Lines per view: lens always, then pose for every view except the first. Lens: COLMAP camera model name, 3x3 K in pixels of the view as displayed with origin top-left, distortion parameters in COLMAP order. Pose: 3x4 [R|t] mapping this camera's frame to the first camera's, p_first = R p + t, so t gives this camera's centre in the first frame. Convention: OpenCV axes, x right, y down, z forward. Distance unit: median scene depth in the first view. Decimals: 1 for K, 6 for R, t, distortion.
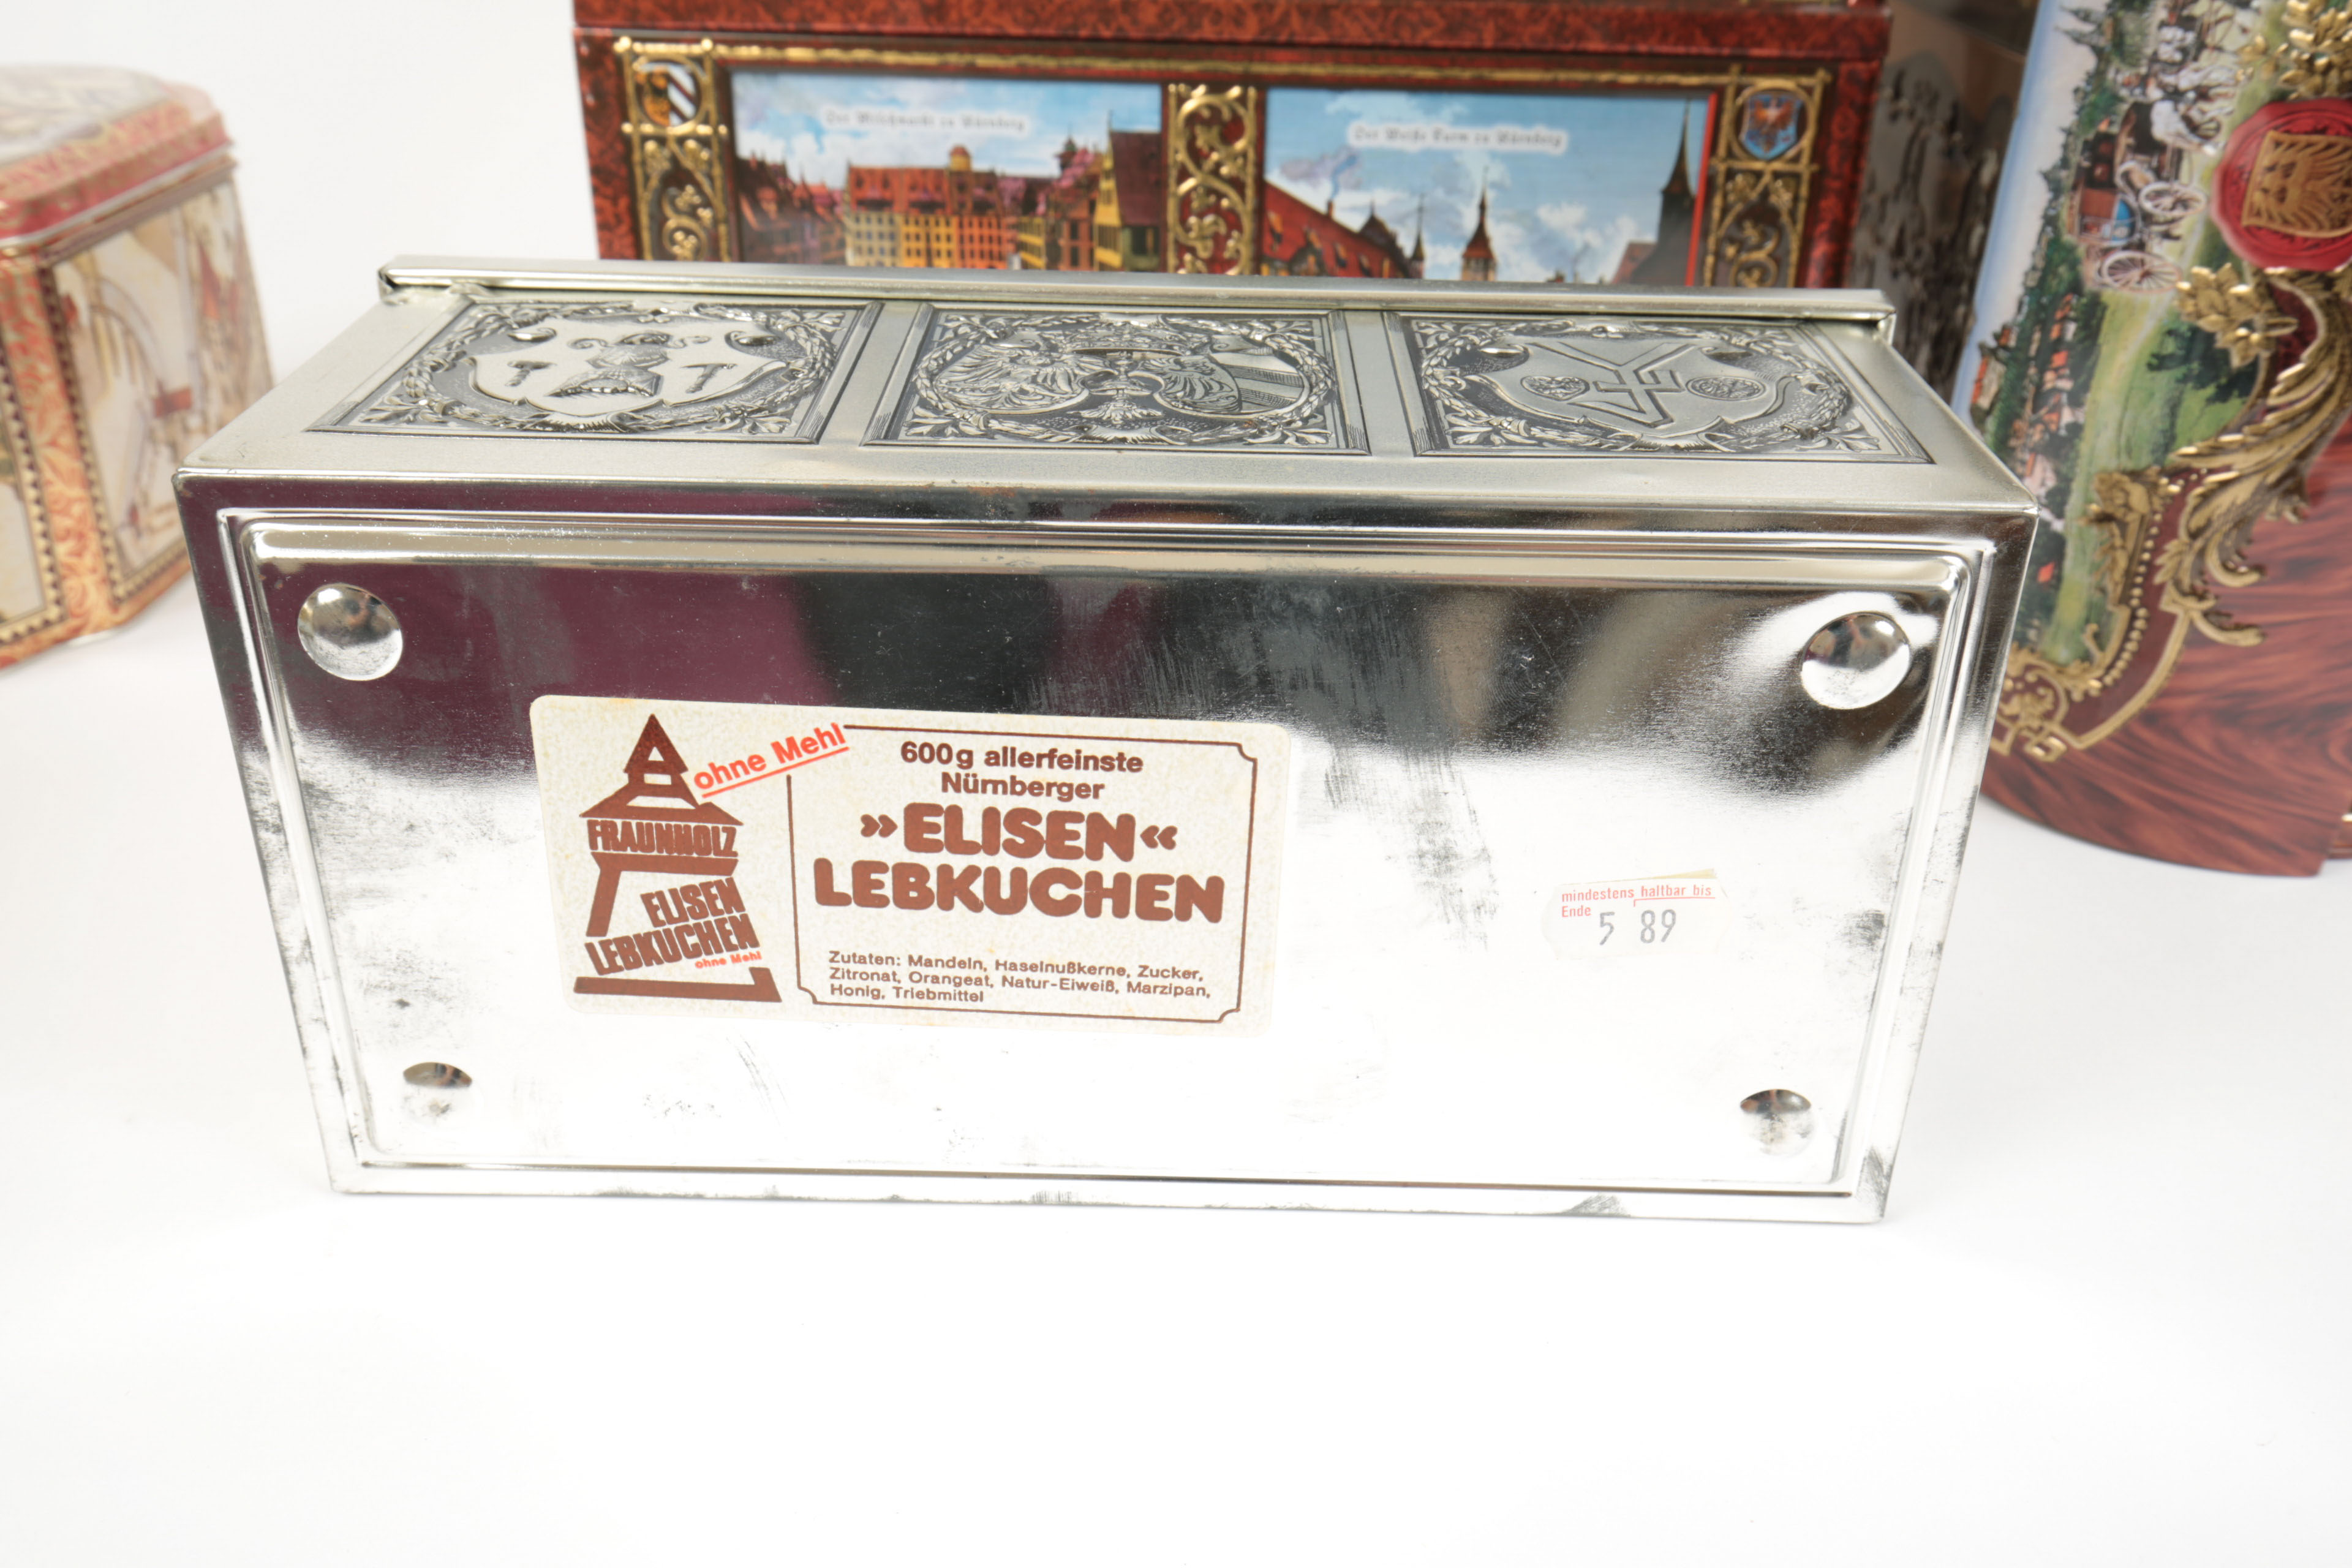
lens RADIAL K [[2151.4, 0, 1160.7], [0, 2151.4, 834.0], [0, 0, 1]] dist [0.019007, 0.000000]
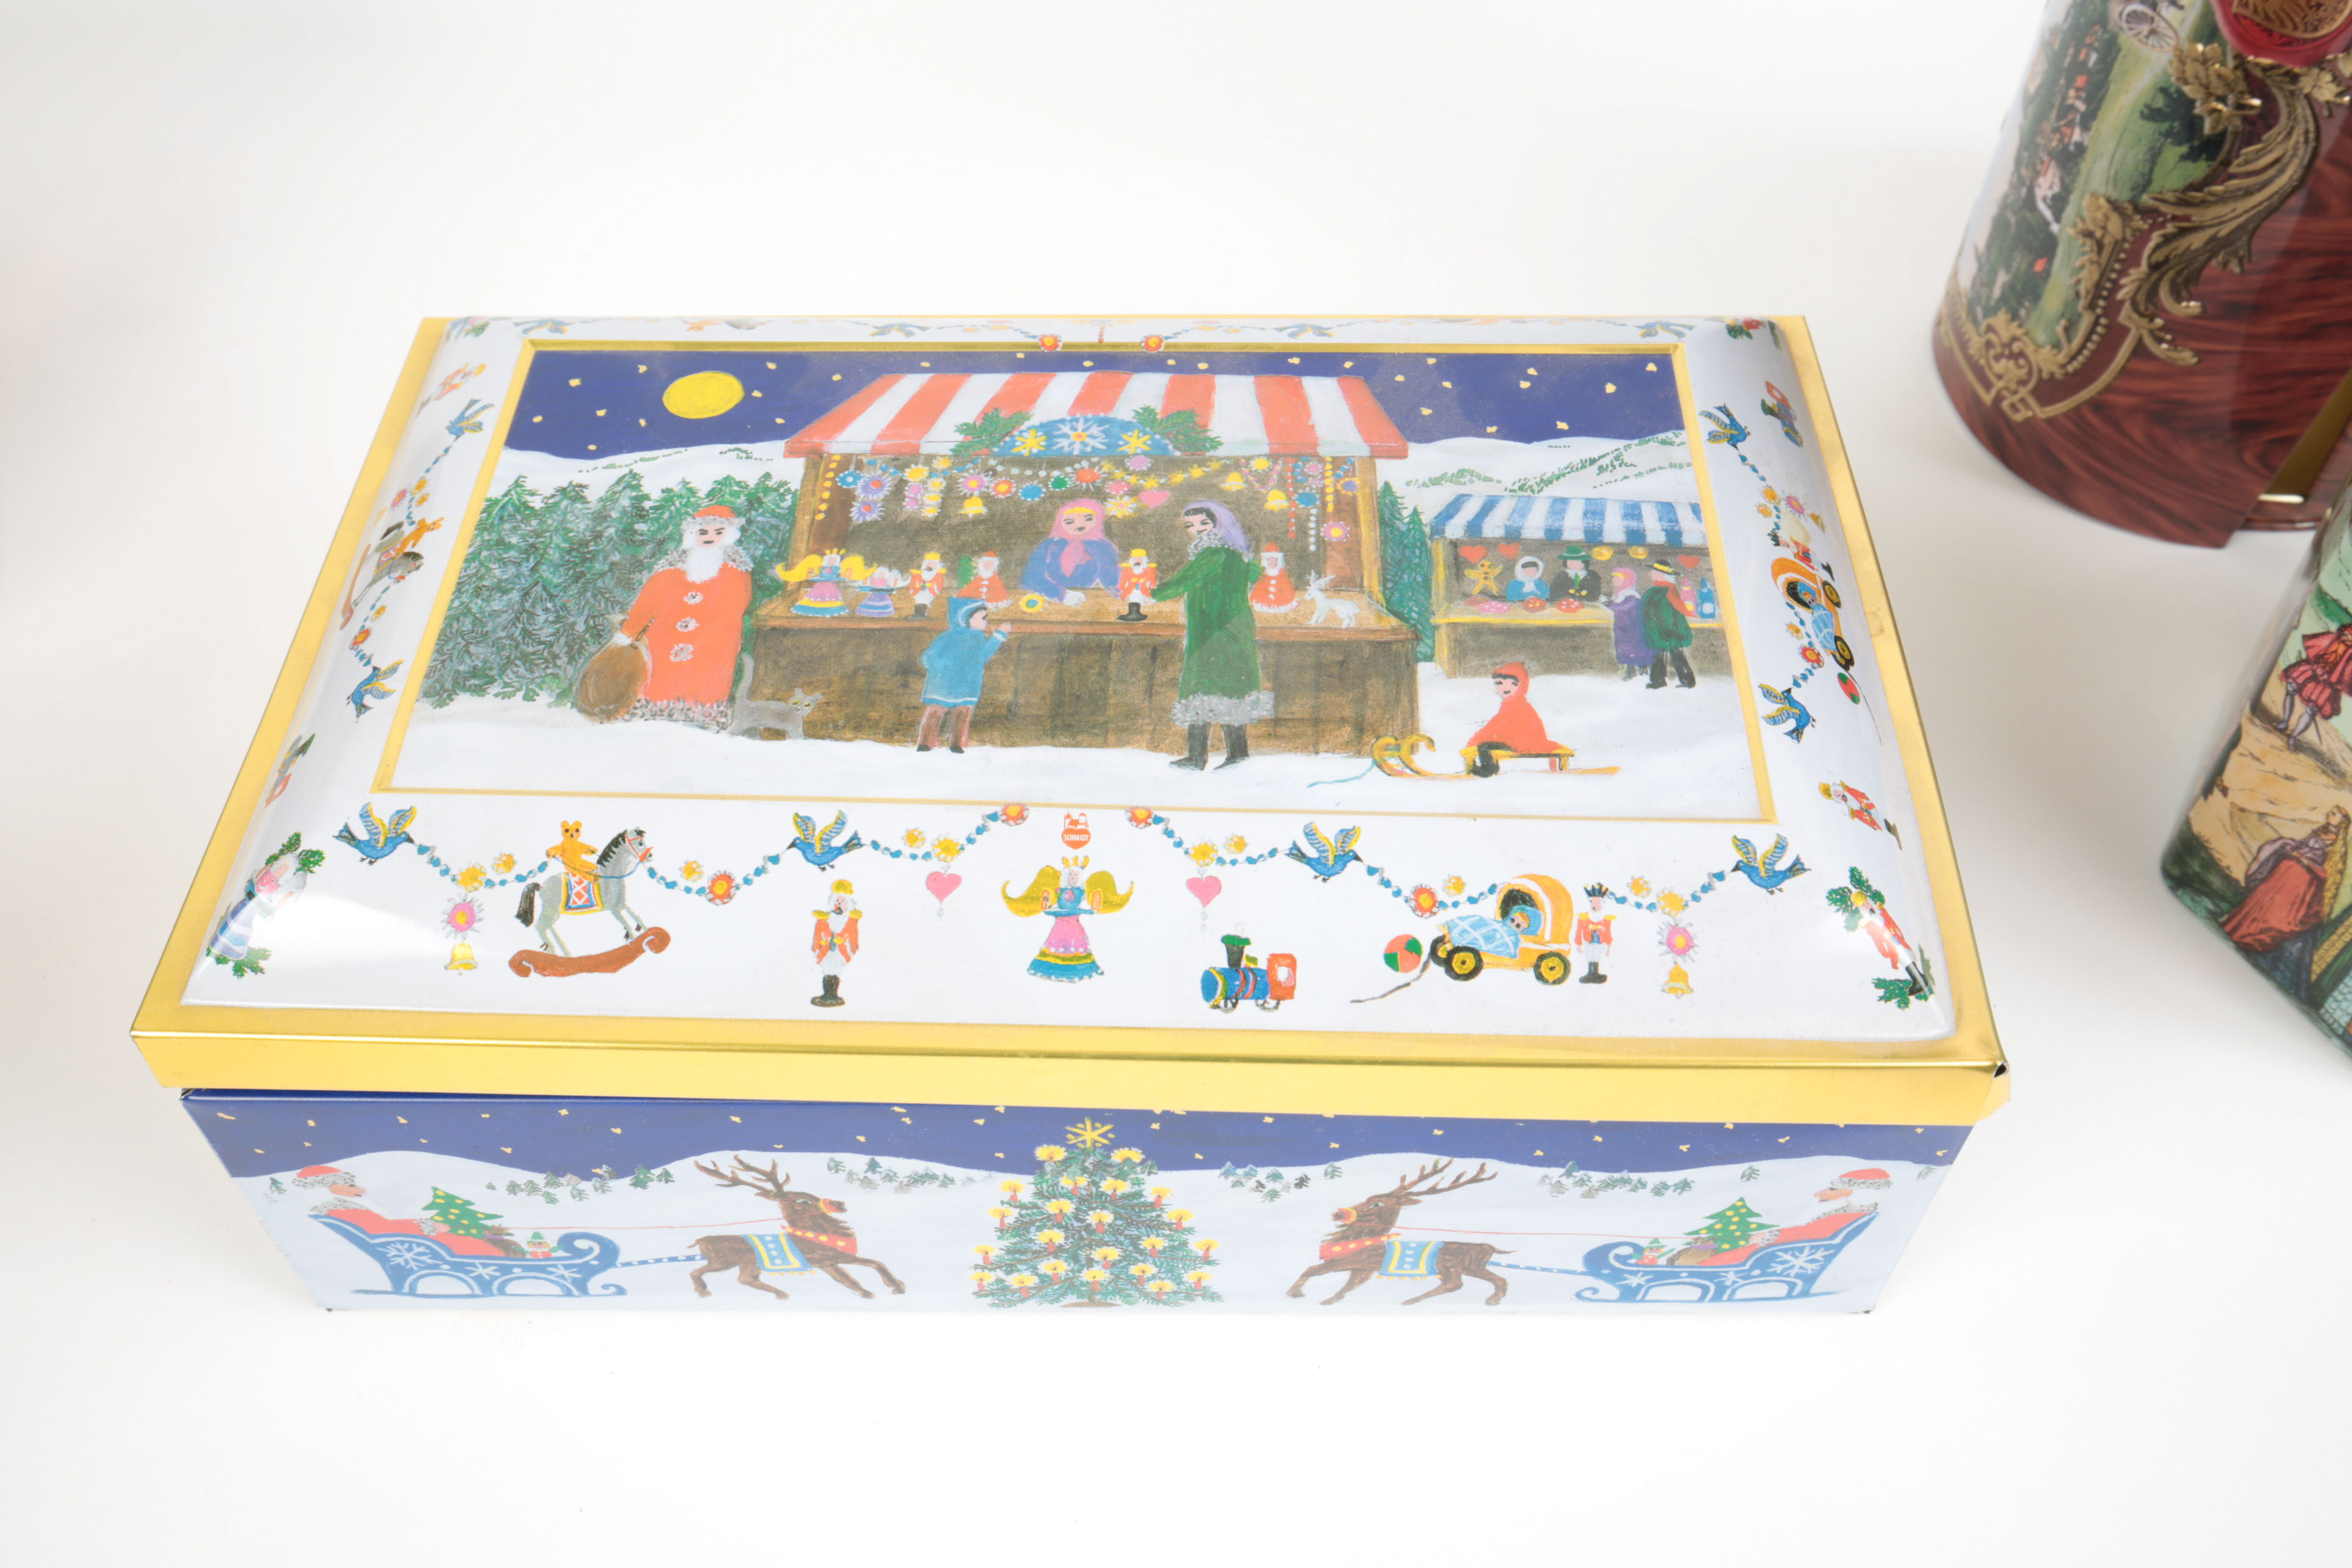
lens RADIAL K [[2102.4, 0, 1186.1], [0, 2102.4, 776.6], [0, 0, 1]] dist [0.030194, 0.006470]
pose [[0.980781, 0.130055, -0.145445, 0.173875], [-0.066758, 0.924138, 0.376181, -0.272685], [0.183335, -0.359241, 0.915060, -0.207744]]
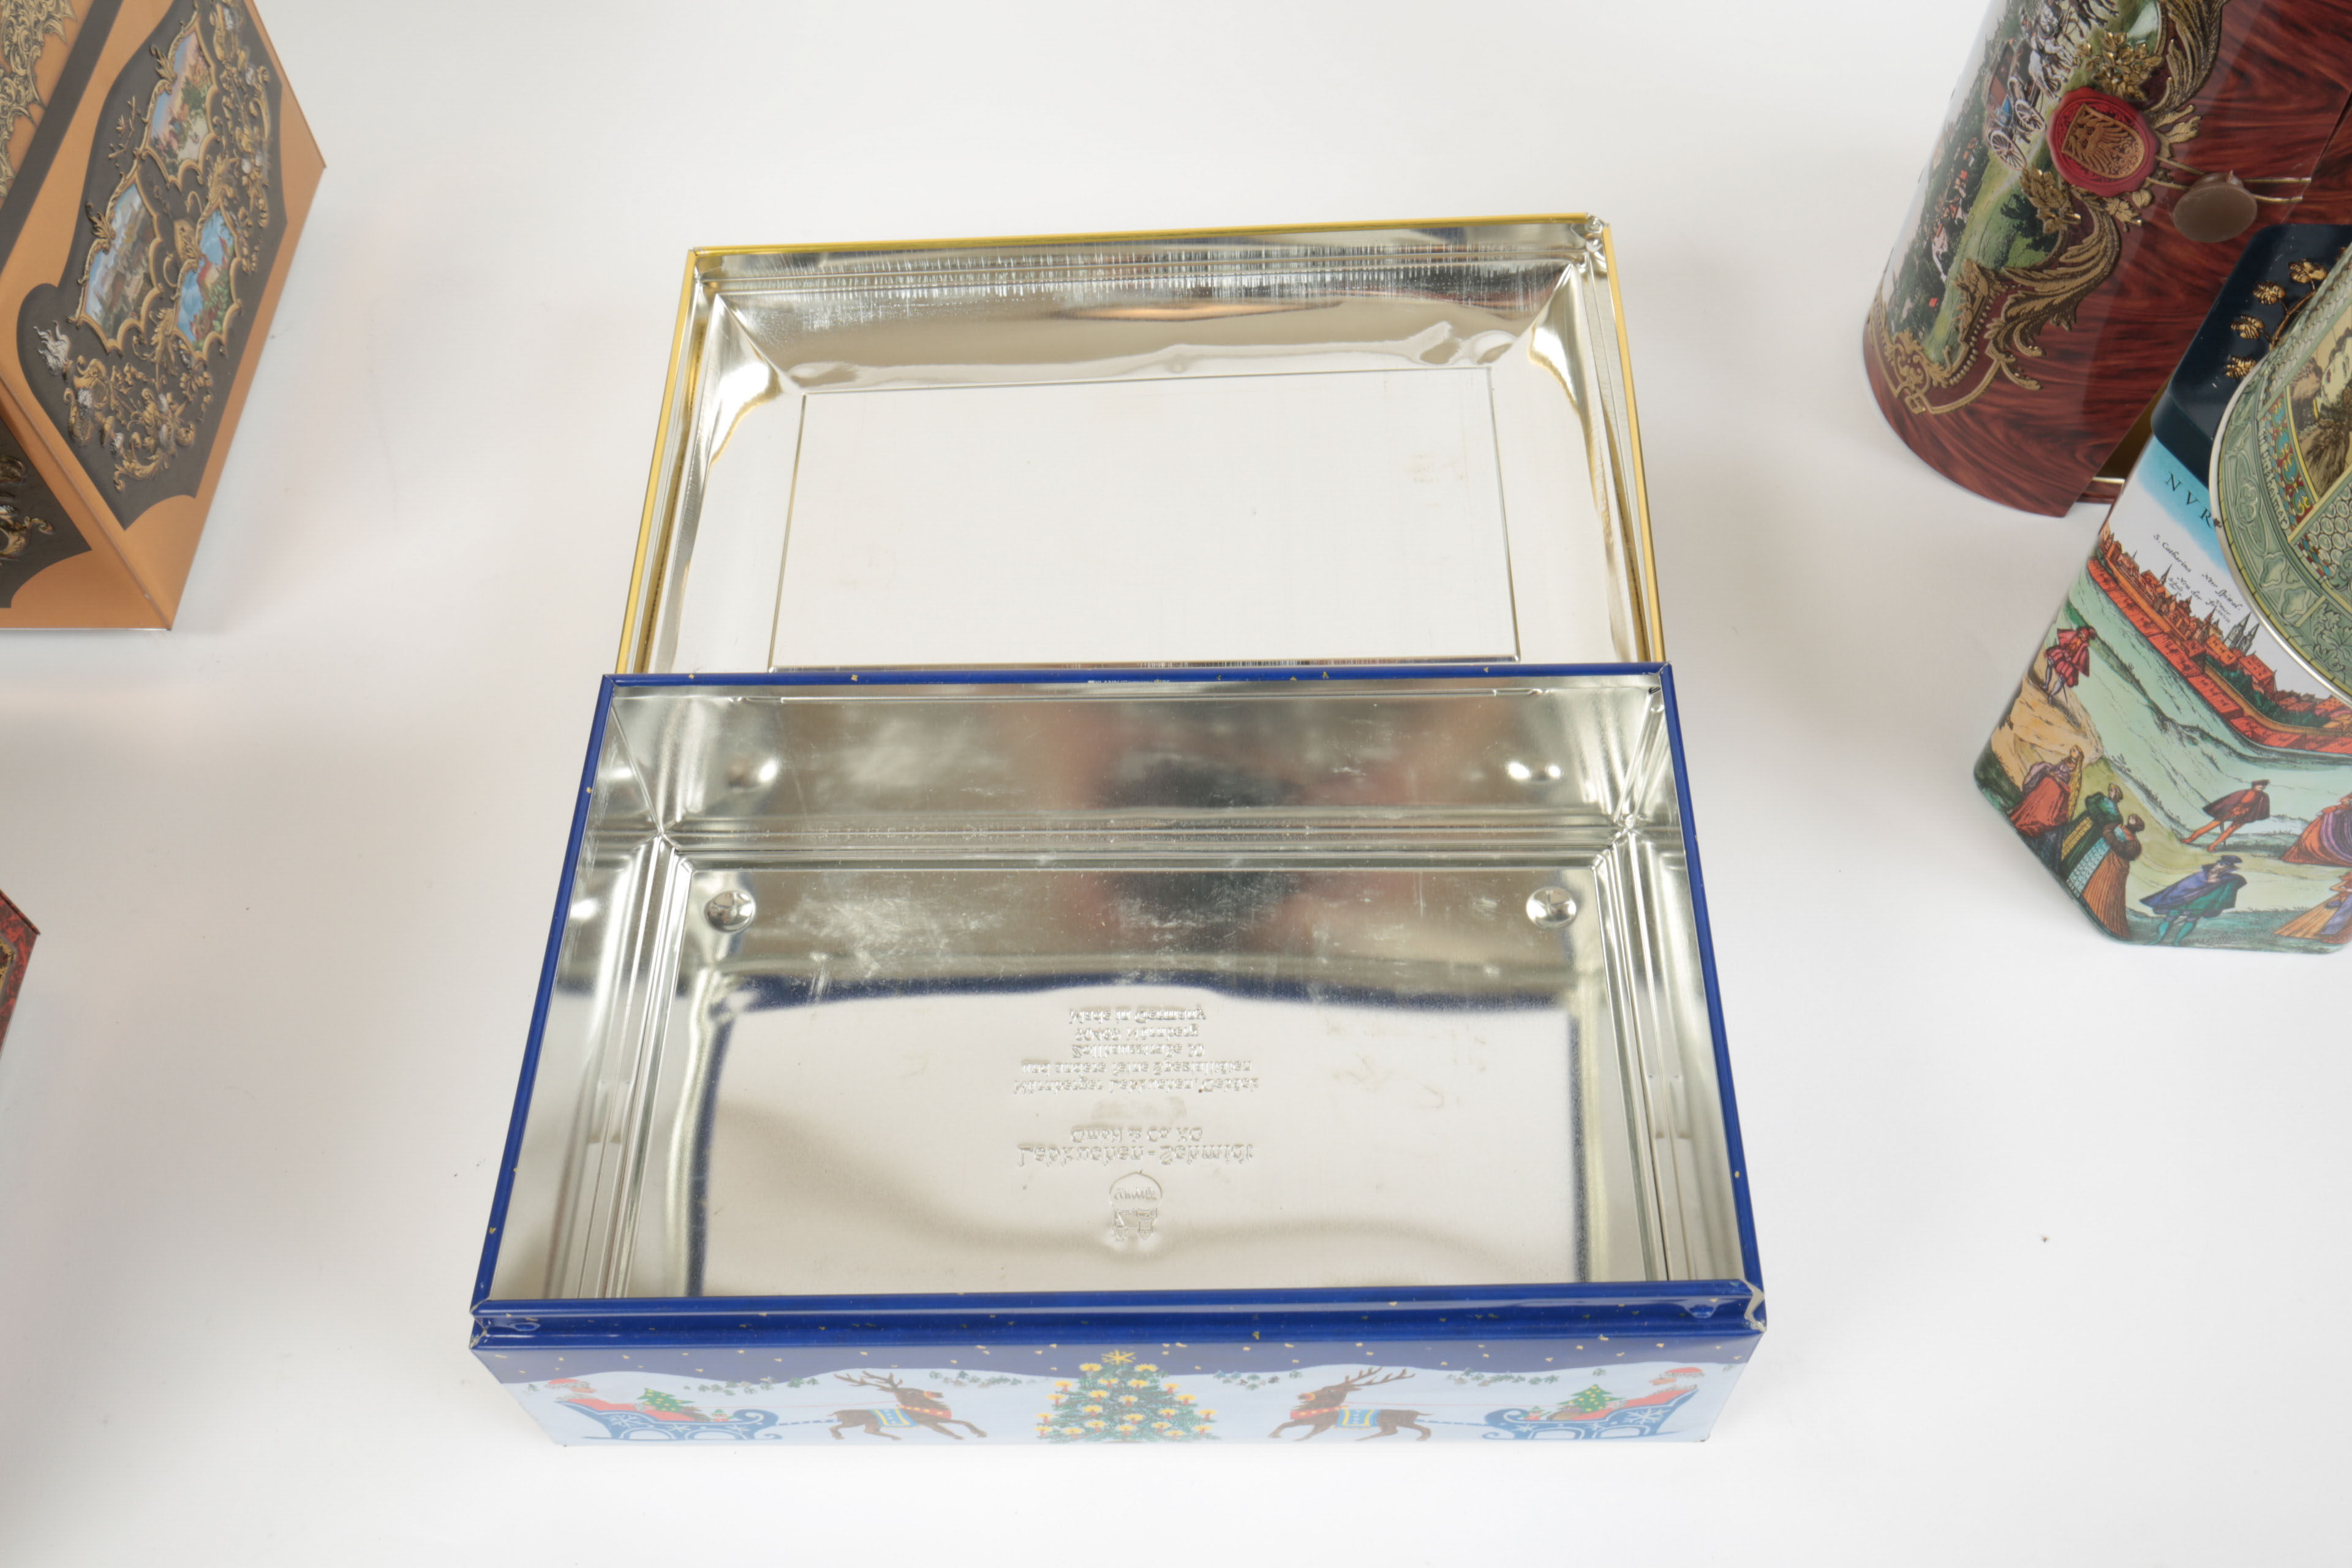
lens RADIAL K [[2102.4, 0, 1193.2], [0, 2102.4, 774.6], [0, 0, 1]] dist [0.030194, 0.006470]
pose [[0.973994, 0.170969, -0.148678, 0.193179], [-0.077113, 0.867167, 0.492012, -0.540594], [0.213048, -0.467752, 0.857799, -0.539162]]
